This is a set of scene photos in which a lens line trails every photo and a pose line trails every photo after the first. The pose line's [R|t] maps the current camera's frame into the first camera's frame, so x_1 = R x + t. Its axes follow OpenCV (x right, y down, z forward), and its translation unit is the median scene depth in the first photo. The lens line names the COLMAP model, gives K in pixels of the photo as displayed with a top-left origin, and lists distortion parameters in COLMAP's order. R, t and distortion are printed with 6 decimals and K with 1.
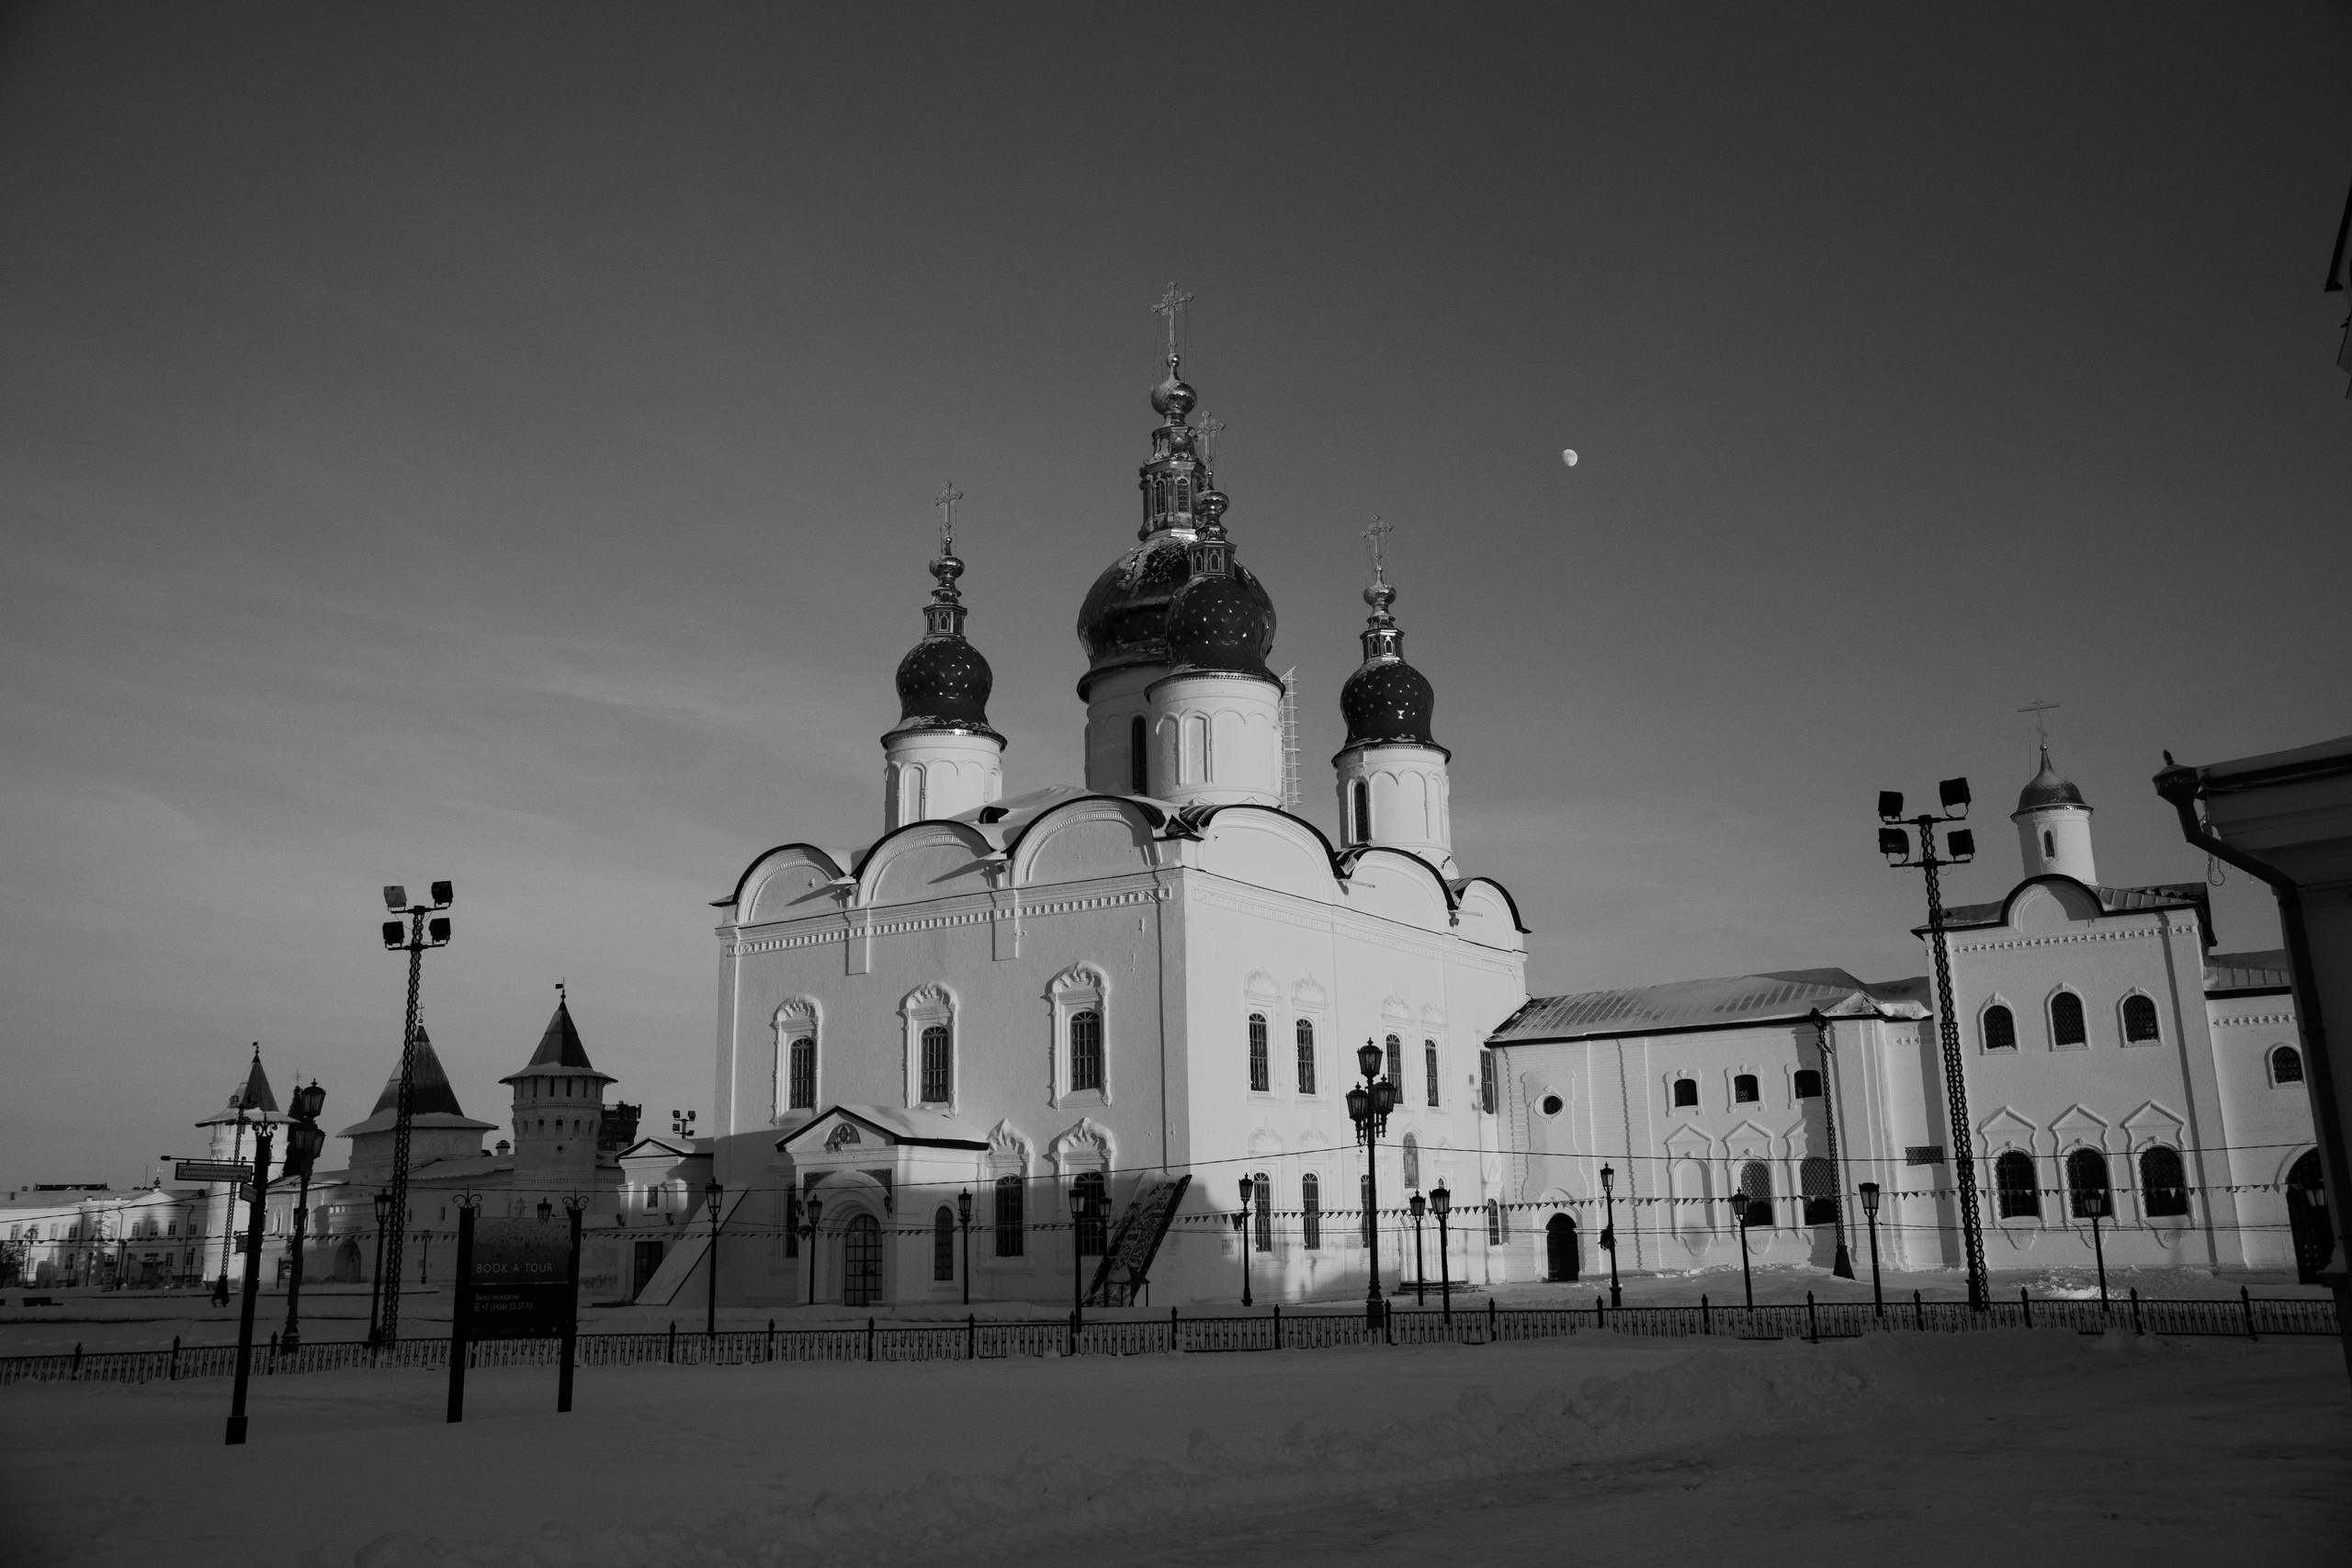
lens RADIAL K [[2019.0, 0, 1183.9], [0, 2019.0, 774.6], [0, 0, 1]] dist [-0.009970, -0.003681]
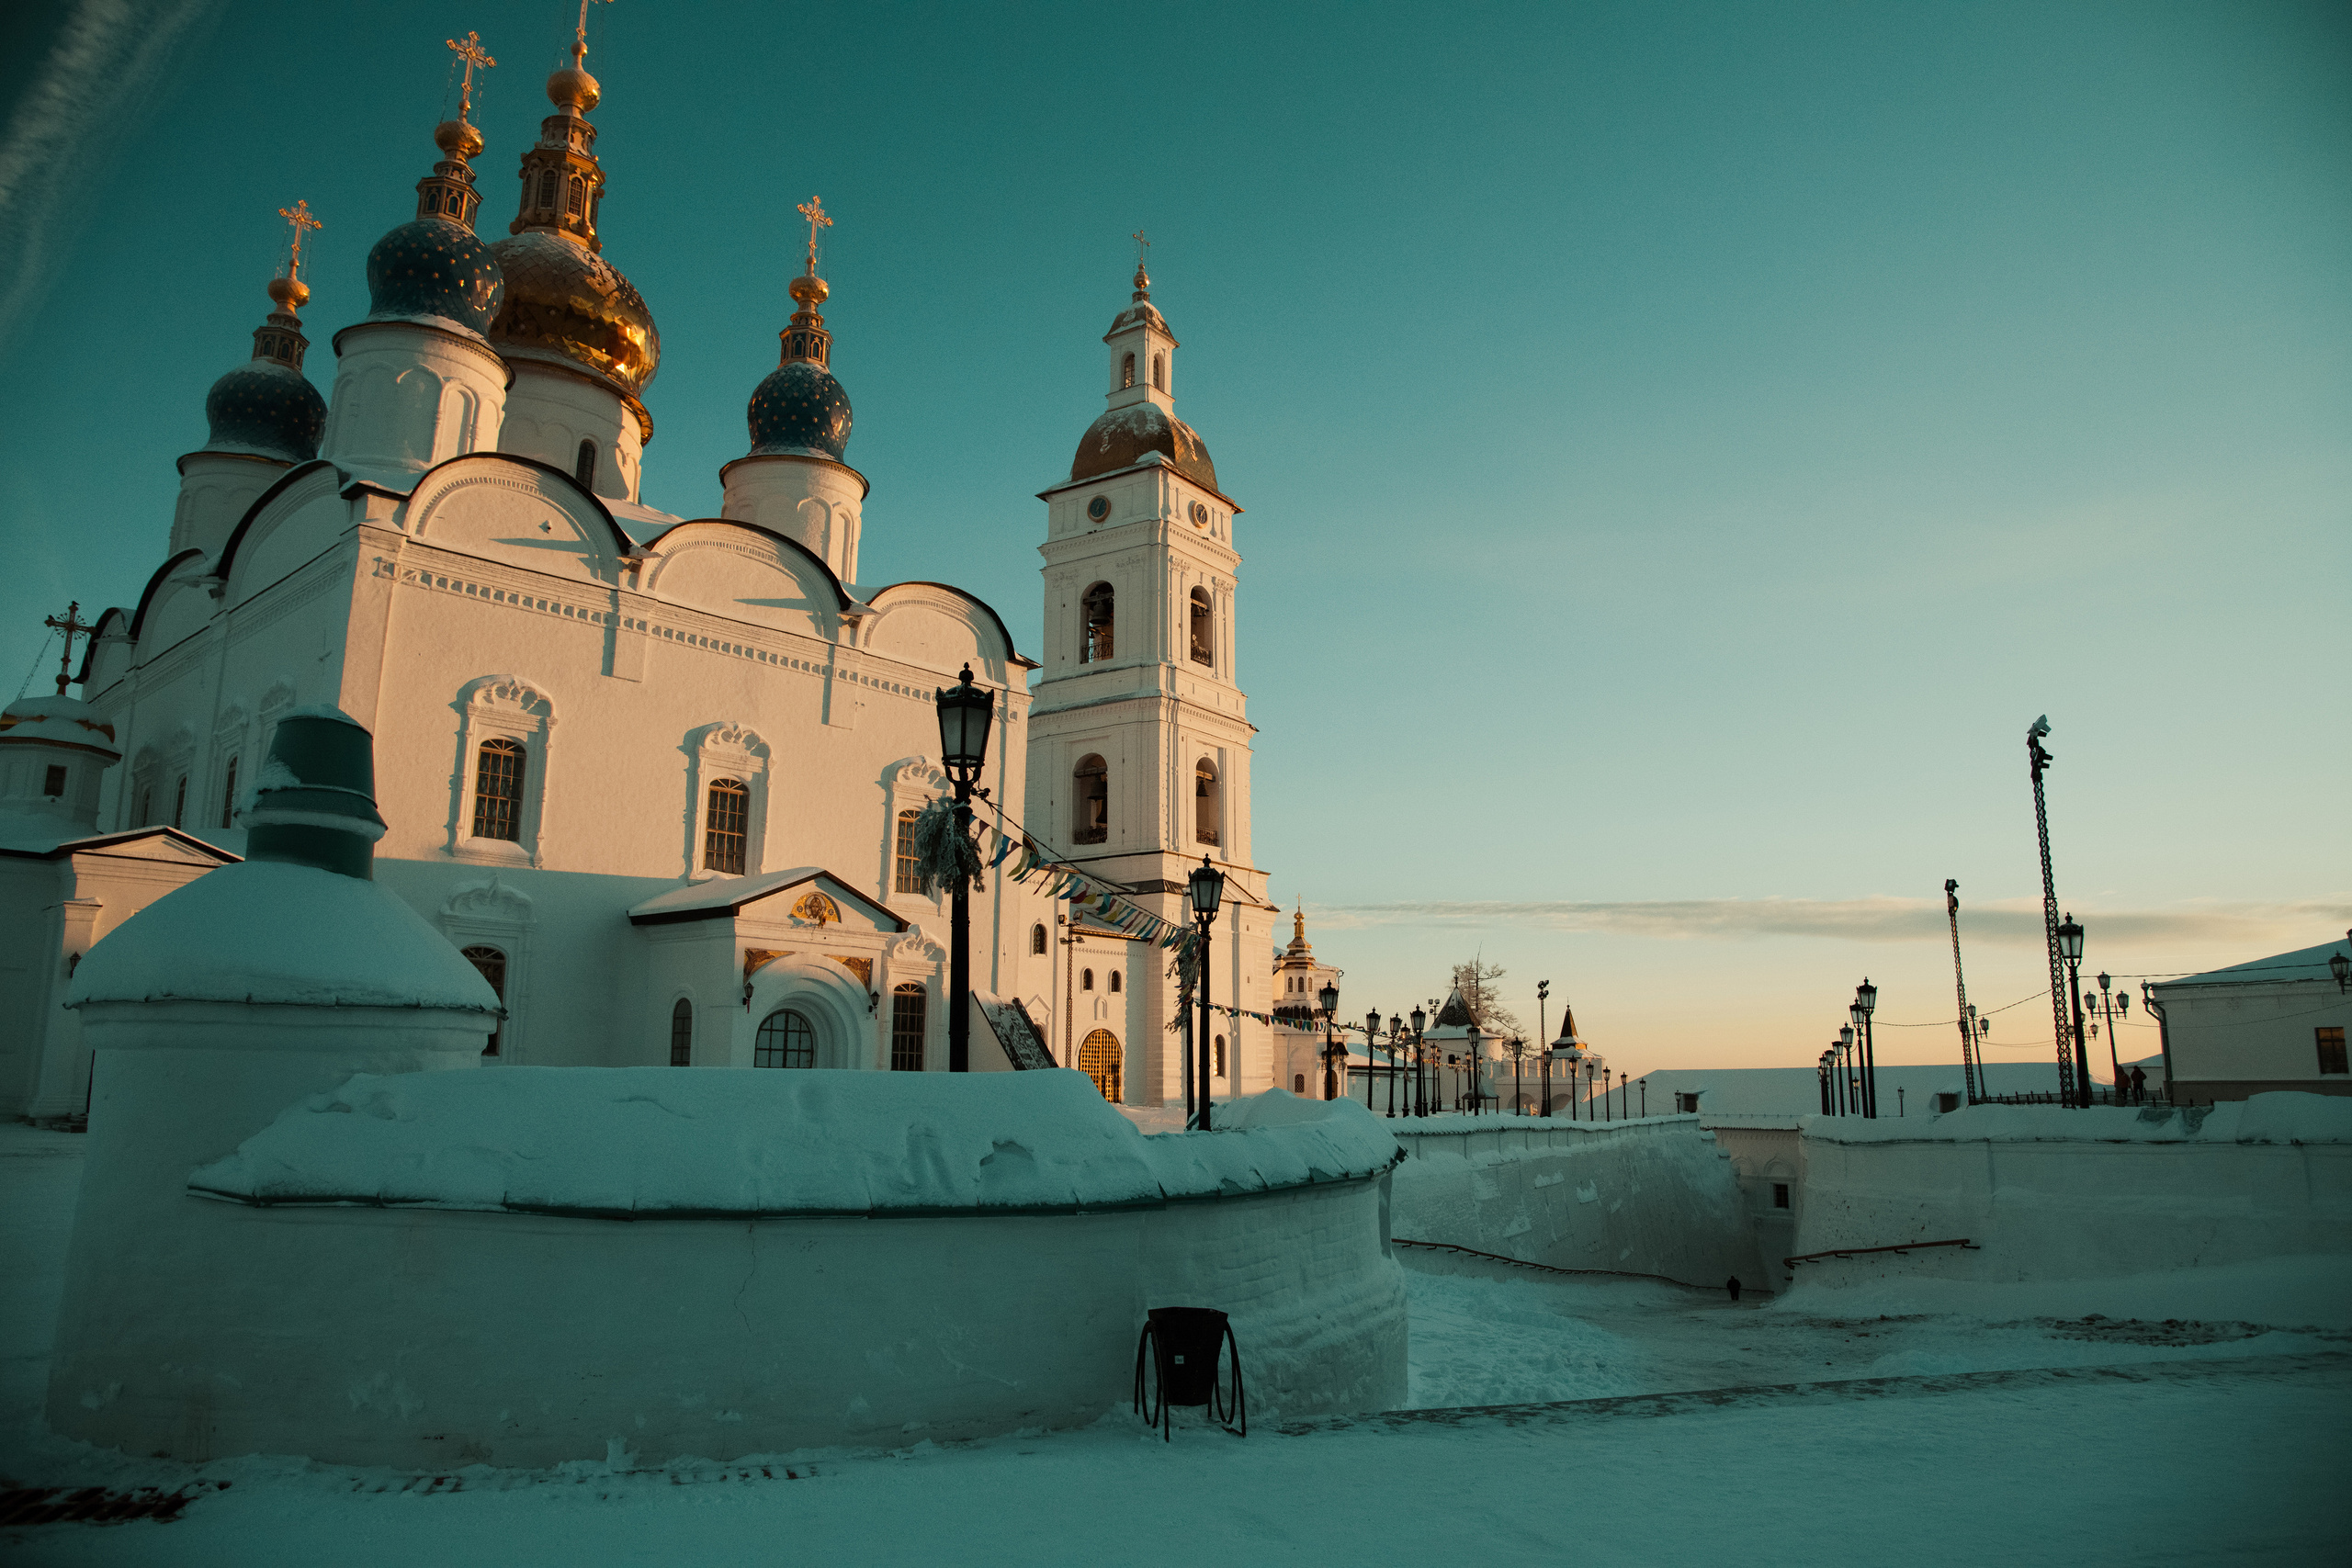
lens RADIAL K [[1593.3, 0, 1170.0], [0, 1593.3, 792.5], [0, 0, 1]] dist [-0.095352, 0.038715]
pose [[0.166189, 0.202852, 0.965004, -0.691992], [-0.240945, 0.957303, -0.159739, 0.187223], [-0.956204, -0.205966, 0.207969, 0.703797]]
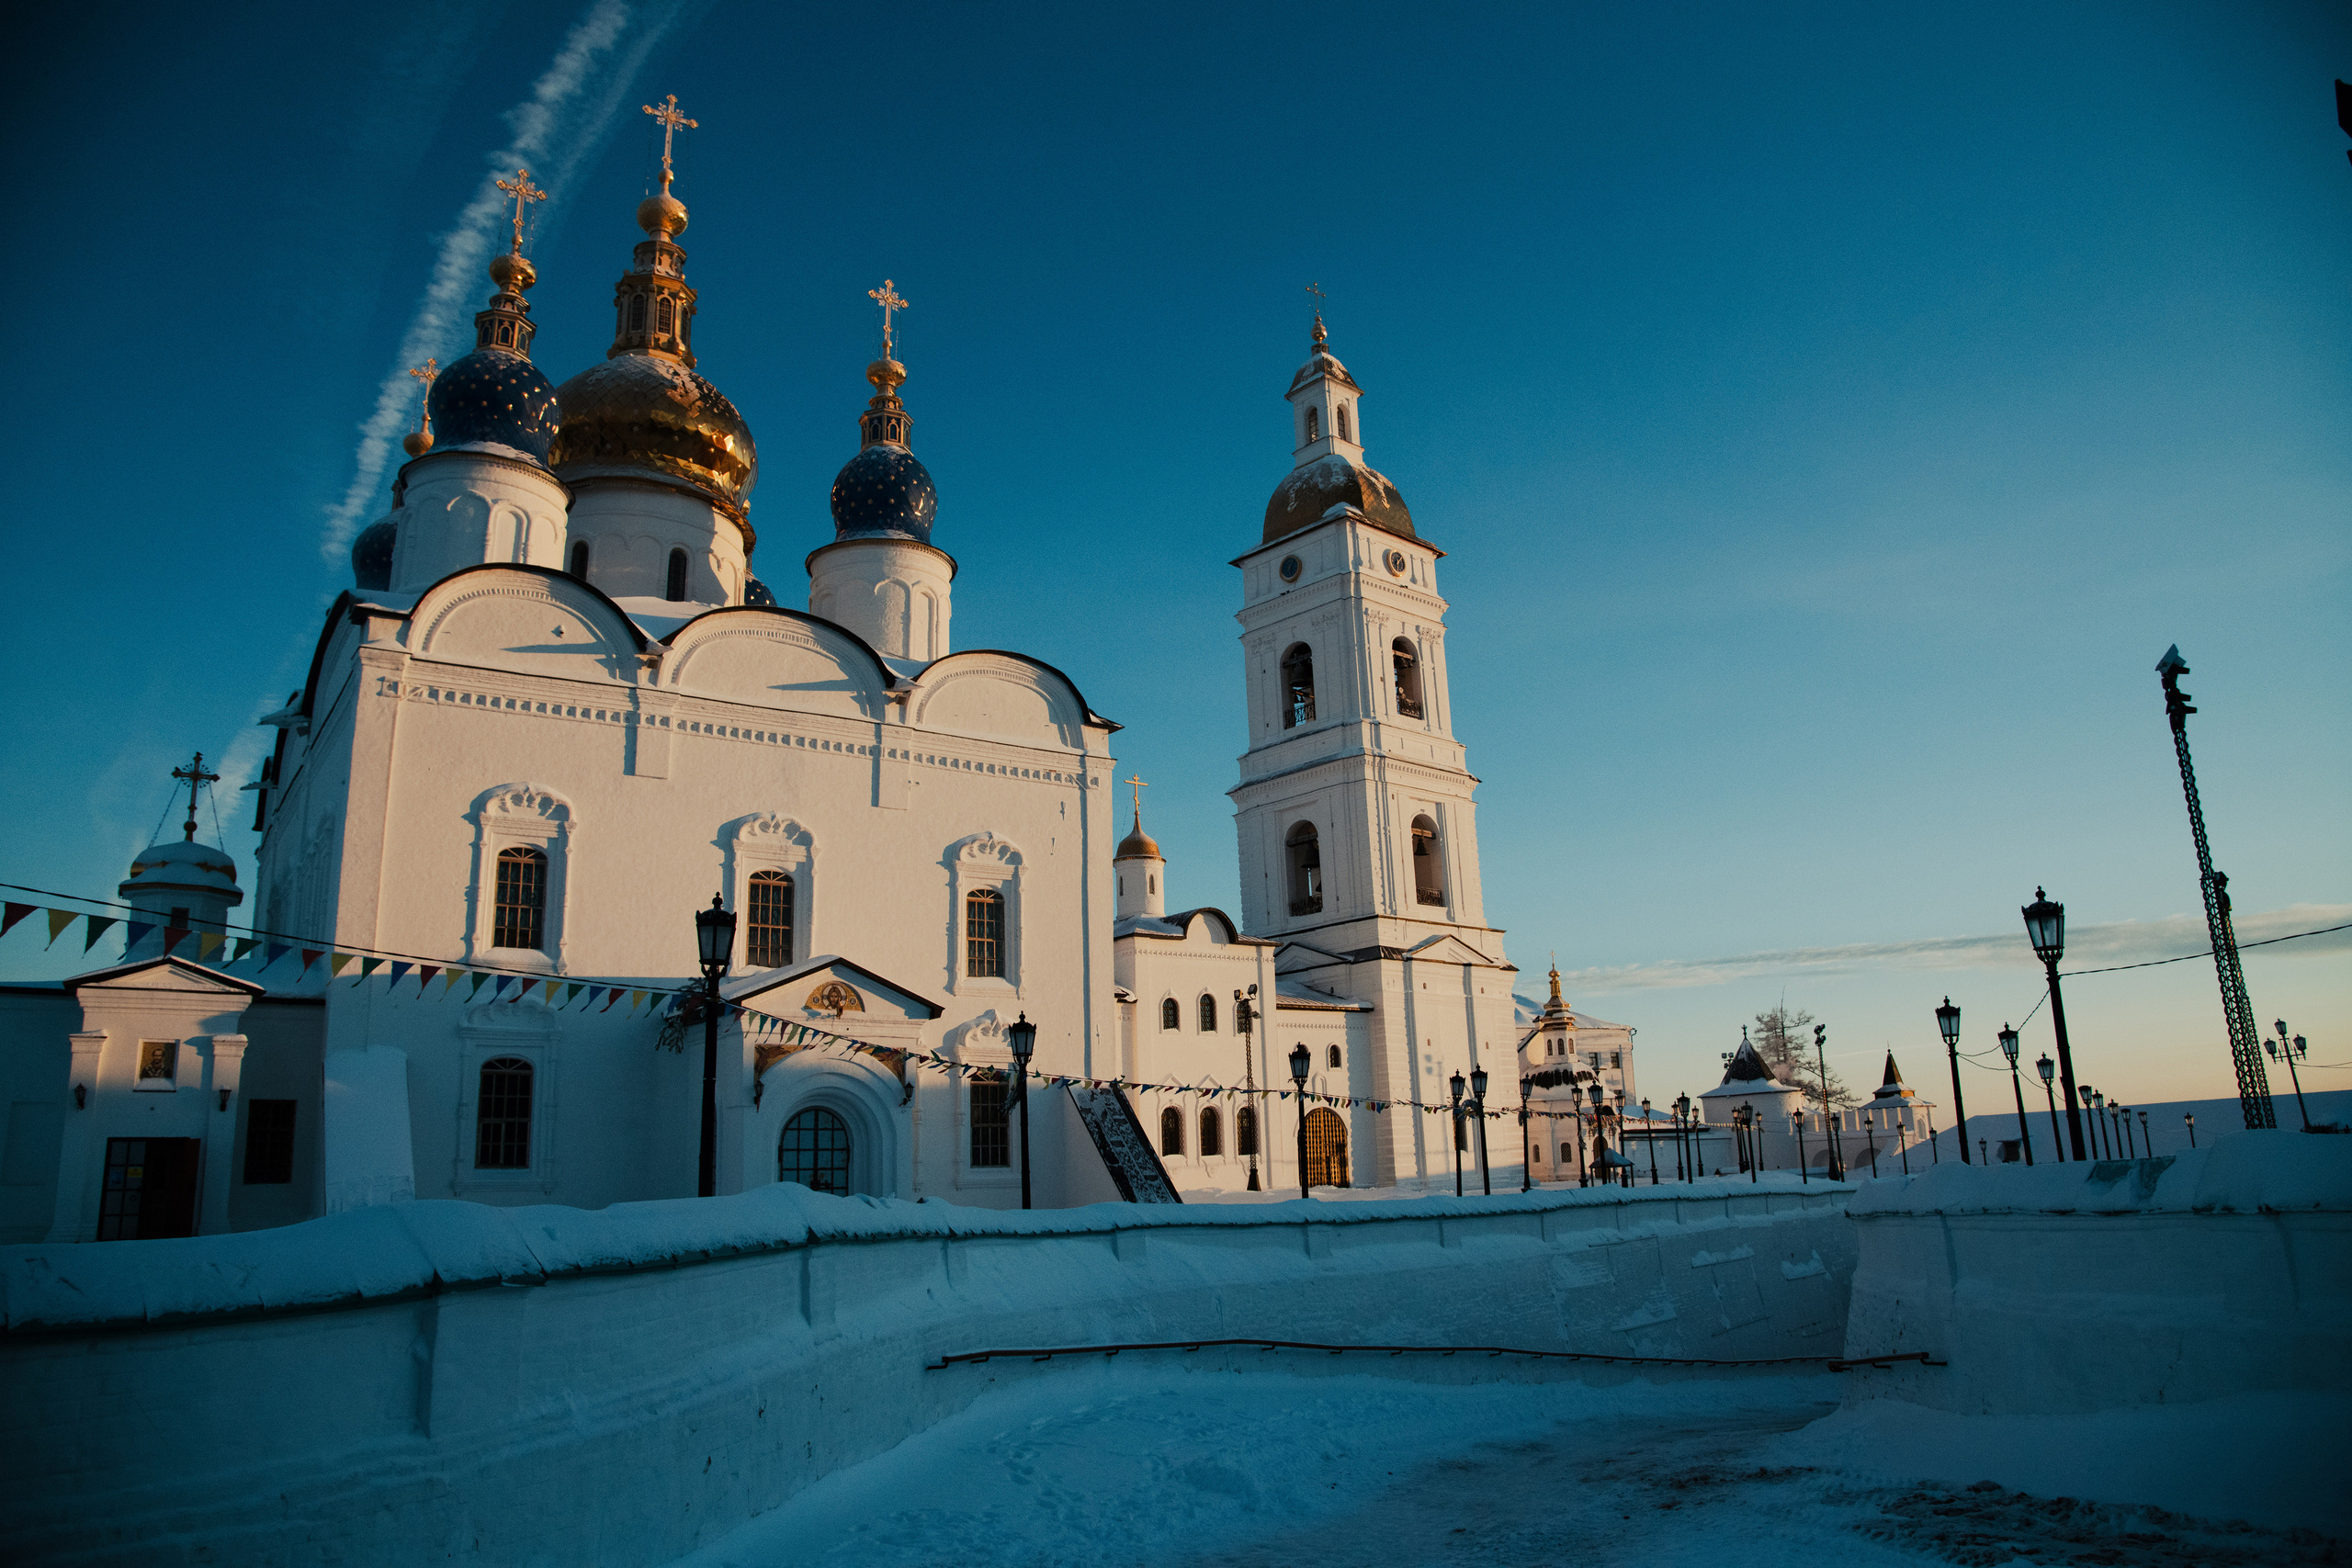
lens RADIAL K [[1593.3, 0, 1163.1], [0, 1593.3, 785.3], [0, 0, 1]] dist [-0.095352, 0.038715]
pose [[0.377540, 0.229915, 0.896997, -0.614859], [-0.190921, 0.967200, -0.167552, 0.165857], [-0.906098, -0.107998, 0.409052, 0.620869]]
